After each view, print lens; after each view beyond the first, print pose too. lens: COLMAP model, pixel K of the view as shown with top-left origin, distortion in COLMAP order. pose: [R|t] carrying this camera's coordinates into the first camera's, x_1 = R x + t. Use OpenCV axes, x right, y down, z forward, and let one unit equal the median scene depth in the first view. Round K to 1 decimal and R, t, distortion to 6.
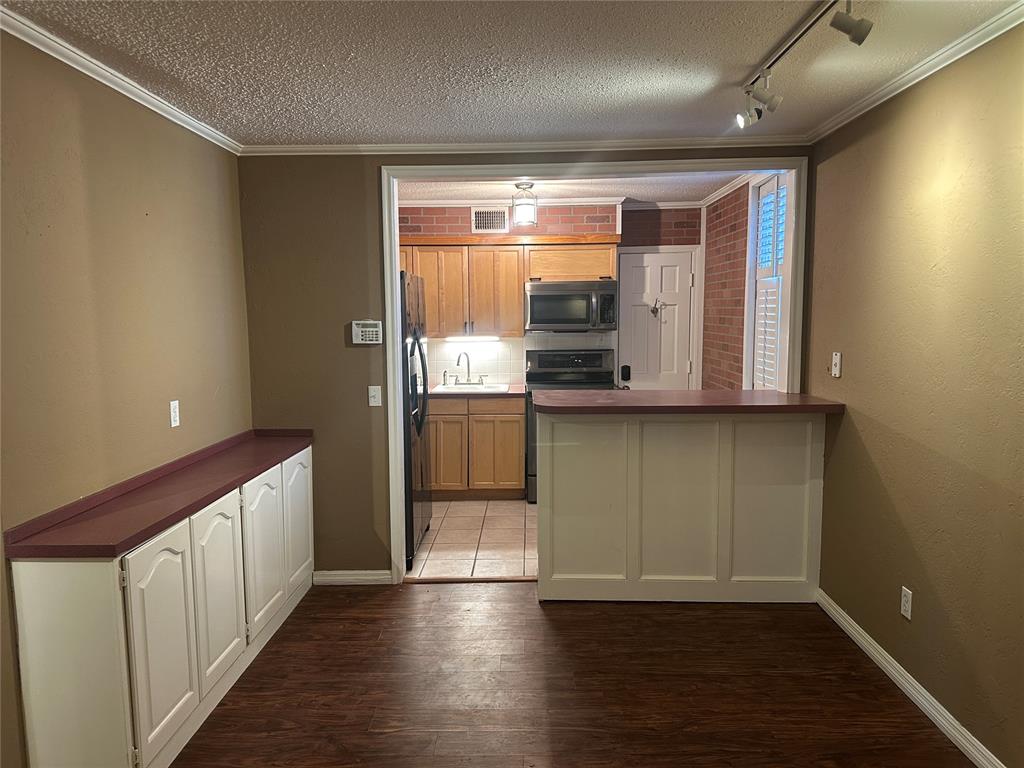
lens RADIAL K [[719.8, 0, 515.0], [0, 719.8, 386.9], [0, 0, 1]] dist [0.009768, -0.018943]
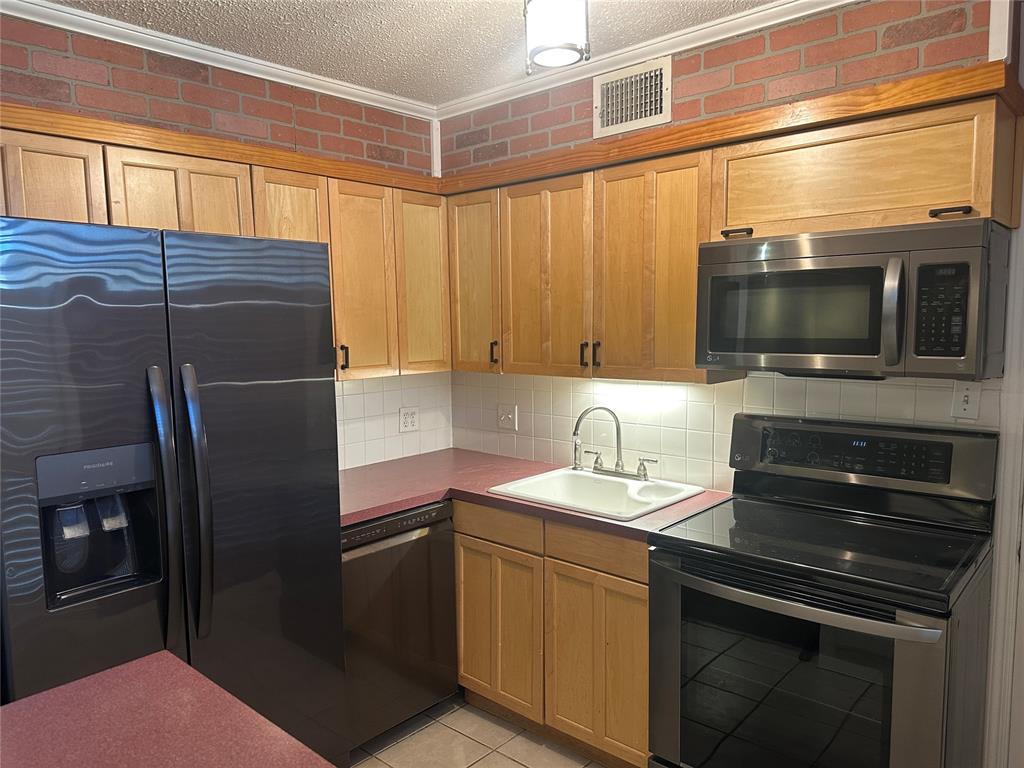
lens RADIAL K [[719.8, 0, 507.0], [0, 719.8, 384.7], [0, 0, 1]] dist [0.009768, -0.018943]
pose [[0.761326, 0.054547, -0.646071, 0.187005], [-0.050597, 0.998414, 0.024673, -0.072895], [0.646392, 0.013905, 0.762878, 0.631337]]
